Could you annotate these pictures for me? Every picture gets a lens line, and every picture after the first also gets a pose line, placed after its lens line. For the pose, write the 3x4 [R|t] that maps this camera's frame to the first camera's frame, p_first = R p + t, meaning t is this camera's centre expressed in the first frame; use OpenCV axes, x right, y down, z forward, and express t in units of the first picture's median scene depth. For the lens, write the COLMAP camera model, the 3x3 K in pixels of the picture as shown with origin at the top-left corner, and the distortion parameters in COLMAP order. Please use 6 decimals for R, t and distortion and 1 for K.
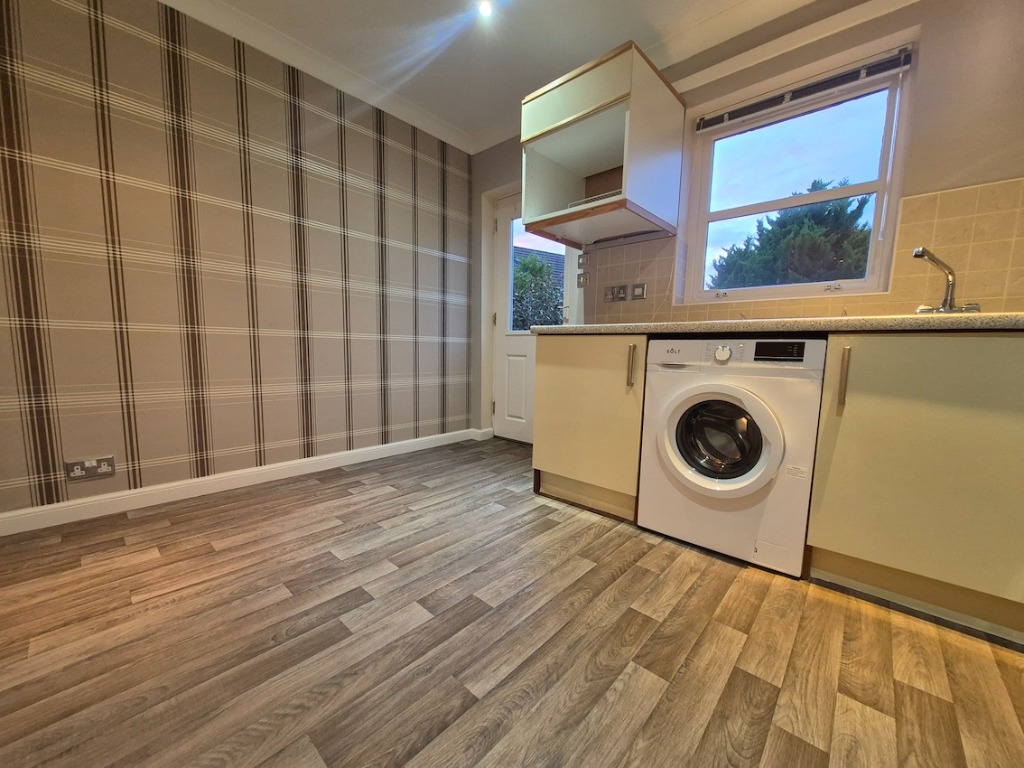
lens RADIAL K [[398.4, 0, 507.3], [0, 398.4, 393.5], [0, 0, 1]] dist [0.004025, -0.001654]
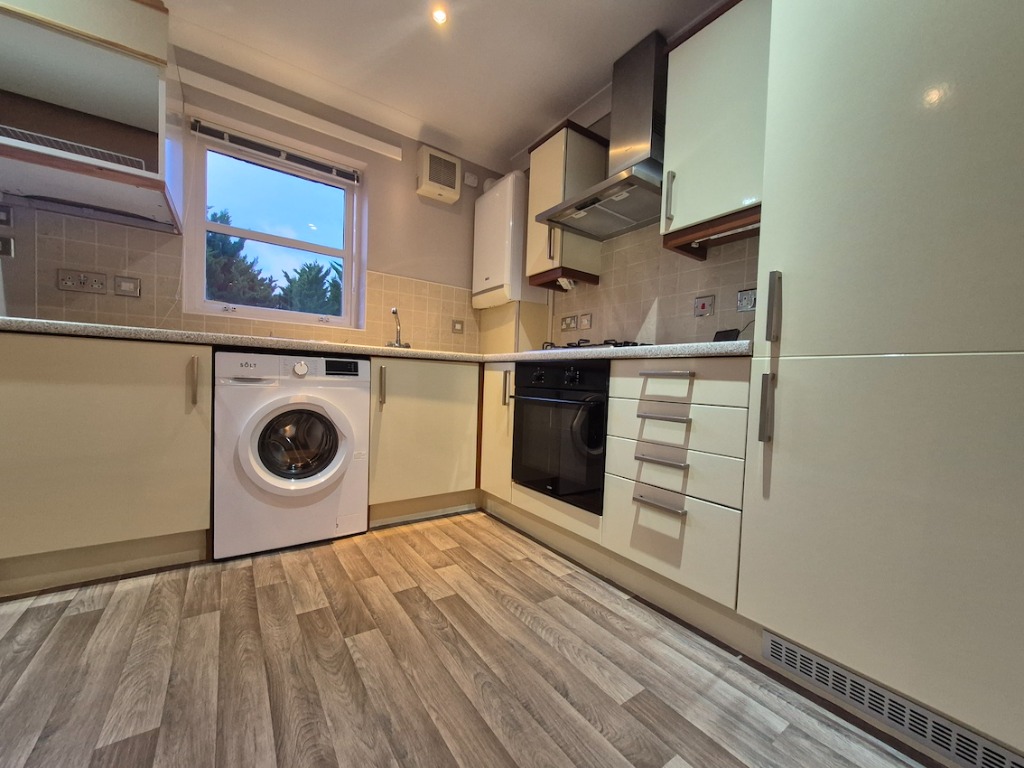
lens RADIAL K [[398.4, 0, 509.7], [0, 398.4, 392.8], [0, 0, 1]] dist [0.004025, -0.001654]
pose [[0.211876, -0.043301, 0.976337, -0.476115], [0.077475, 0.996618, 0.027388, -0.016028], [-0.974221, 0.069839, 0.214514, 0.176892]]
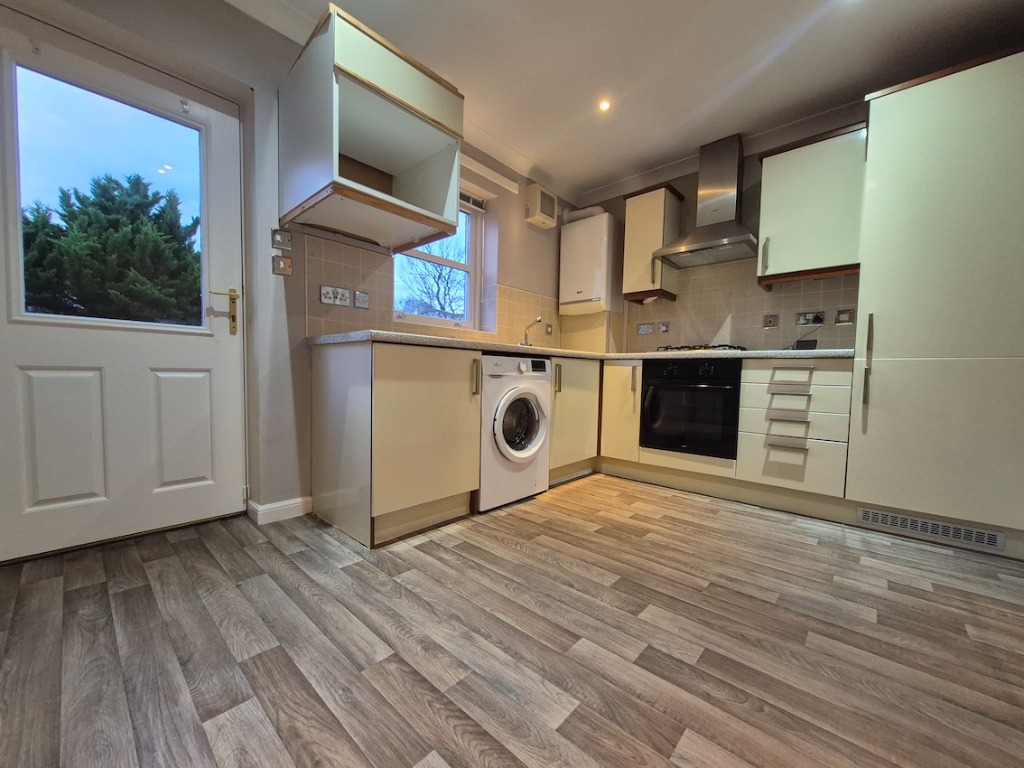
lens RADIAL K [[398.4, 0, 509.0], [0, 398.4, 392.4], [0, 0, 1]] dist [0.004025, -0.001654]
pose [[-0.003995, -0.065963, 0.997814, -1.022003], [0.092122, 0.993555, 0.066050, -0.111892], [-0.995740, 0.092185, 0.002108, 1.088961]]
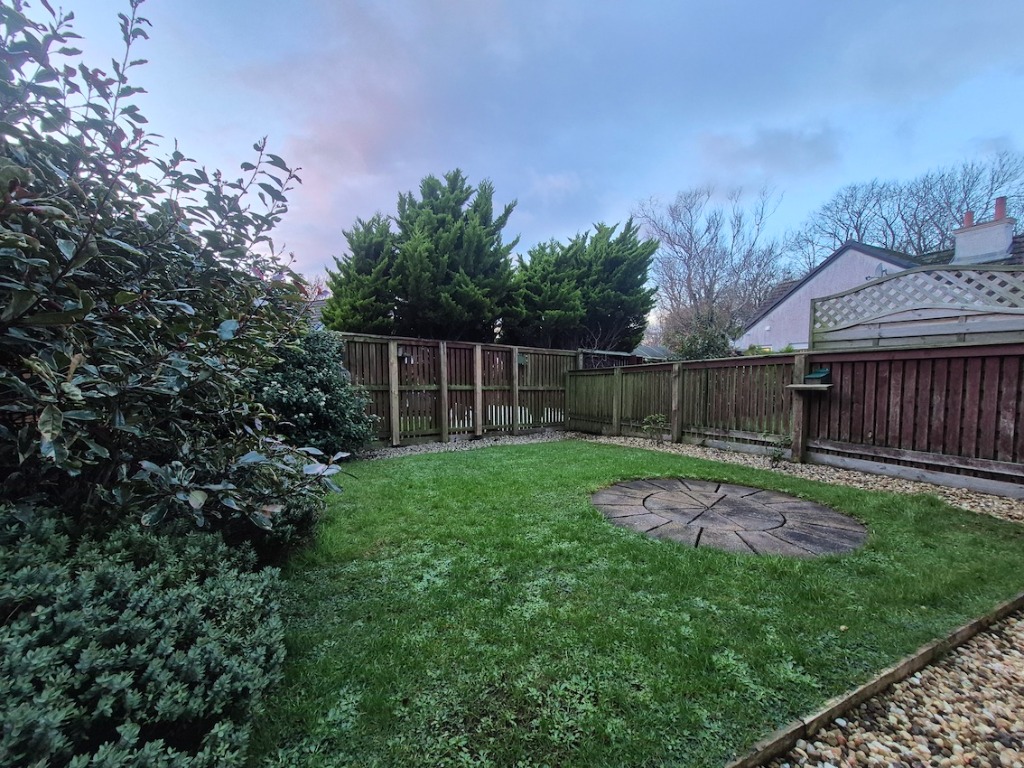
lens RADIAL K [[398.4, 0, 511.7], [0, 398.4, 390.2], [0, 0, 1]] dist [0.004025, -0.001654]
pose [[0.397849, -0.061644, 0.915378, 0.074781], [0.111917, 0.993550, 0.018266, -0.395983], [-0.910599, 0.095179, 0.402182, 3.368238]]
